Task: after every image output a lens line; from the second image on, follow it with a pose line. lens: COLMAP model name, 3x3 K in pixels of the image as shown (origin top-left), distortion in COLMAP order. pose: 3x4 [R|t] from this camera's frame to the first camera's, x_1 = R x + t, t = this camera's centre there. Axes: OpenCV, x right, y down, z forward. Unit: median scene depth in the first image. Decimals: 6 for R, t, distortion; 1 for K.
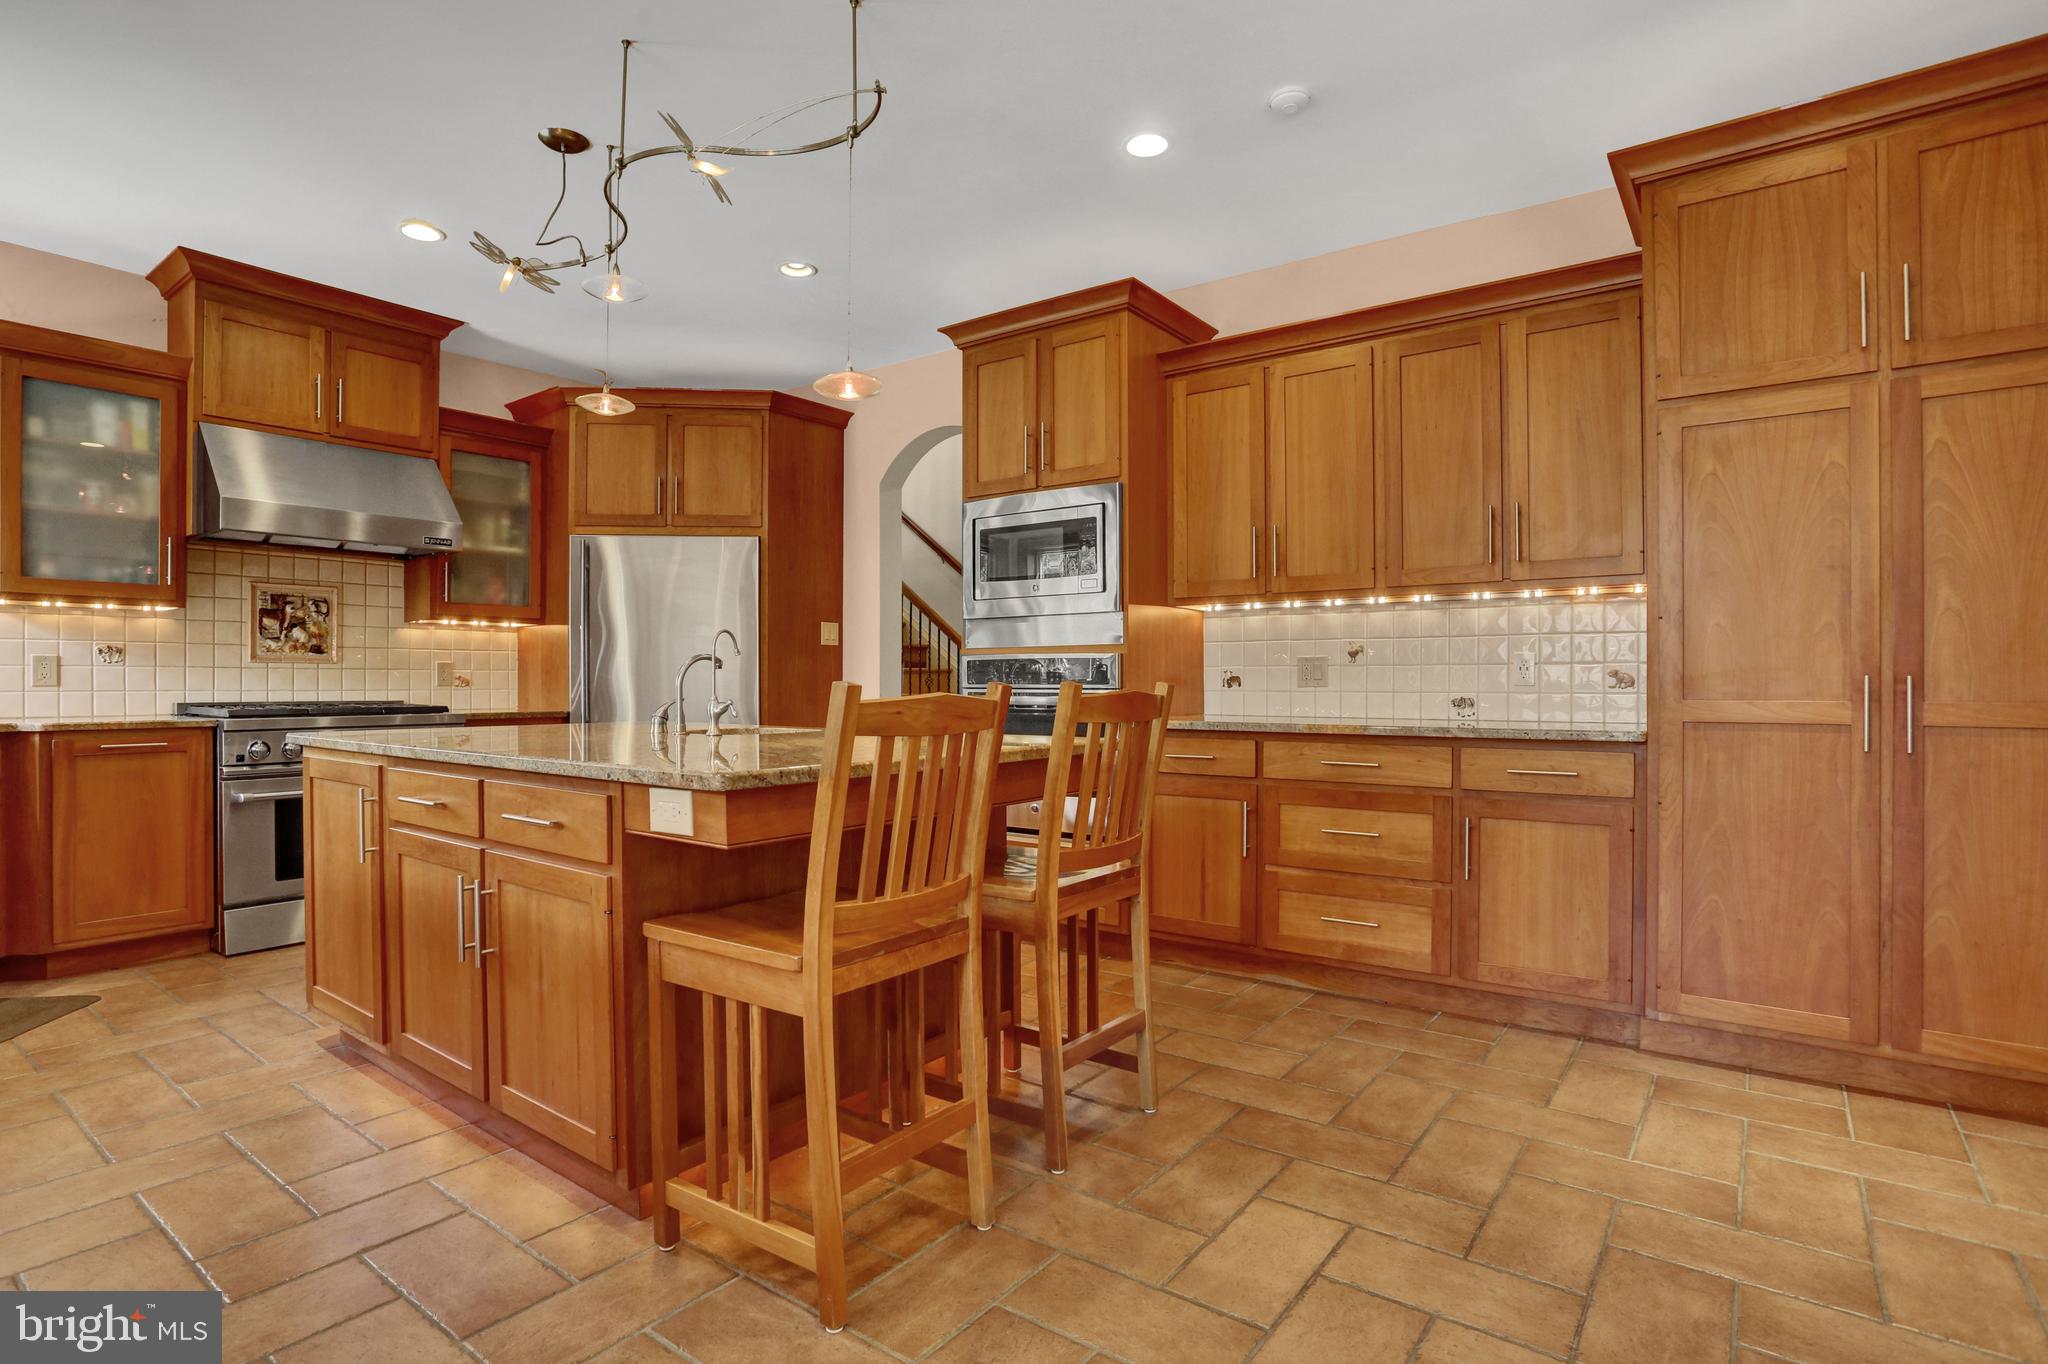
lens RADIAL K [[1036.8, 0, 1013.5], [0, 1036.8, 694.6], [0, 0, 1]] dist [-0.050109, 0.007178]
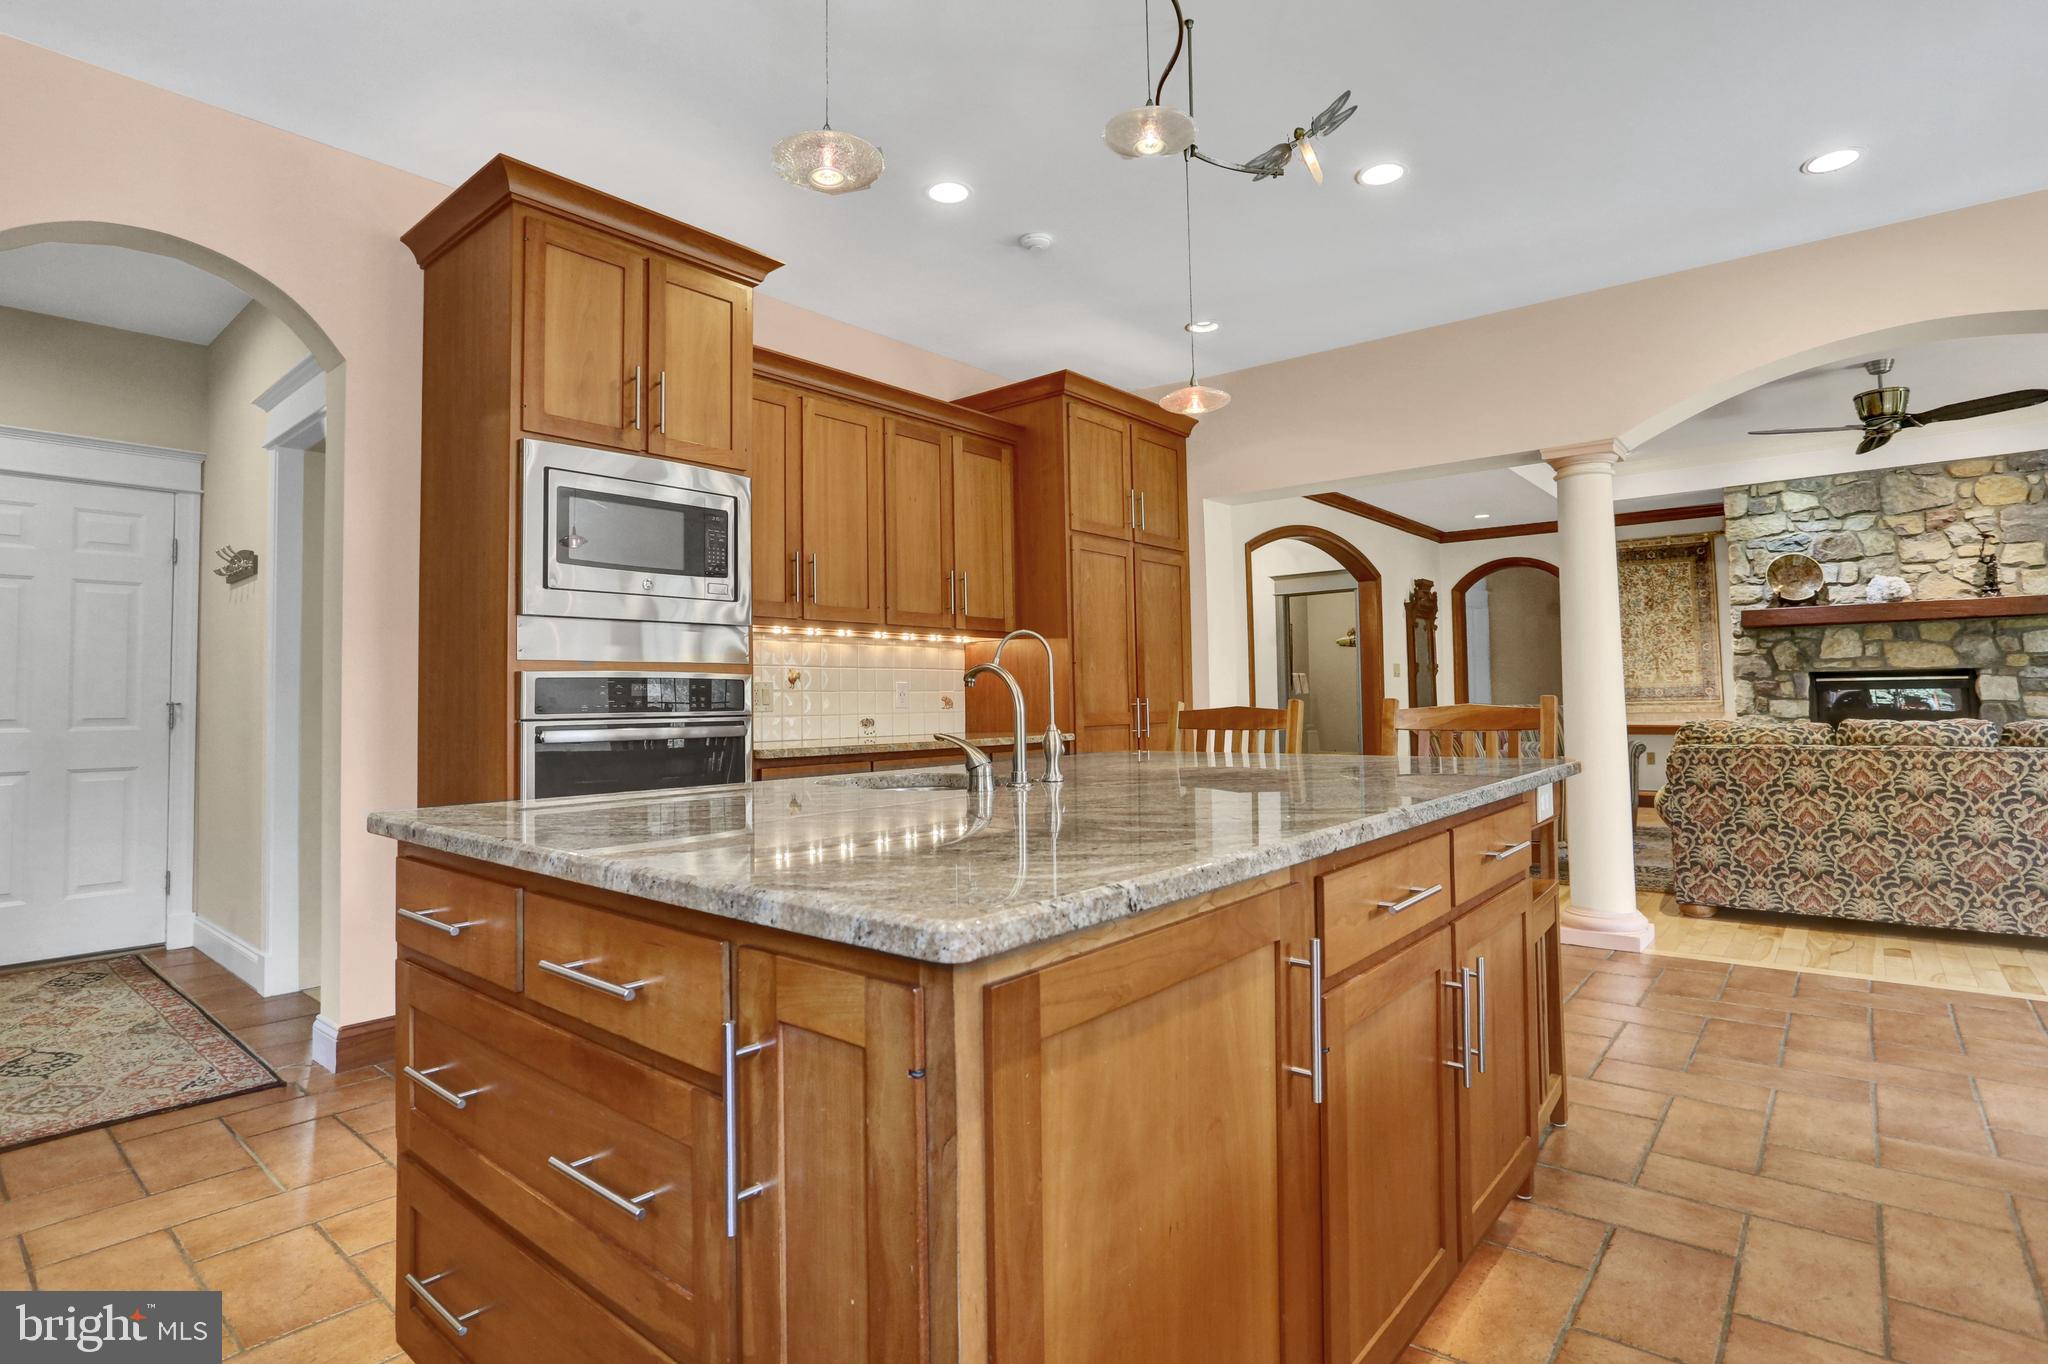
lens RADIAL K [[1036.8, 0, 1022.0], [0, 1036.8, 676.4], [0, 0, 1]] dist [-0.050109, 0.007178]
pose [[0.079247, 0.023737, 0.996572, -0.736343], [0.021151, 0.999451, -0.025487, -0.011486], [-0.996631, 0.023098, 0.078701, 0.704030]]
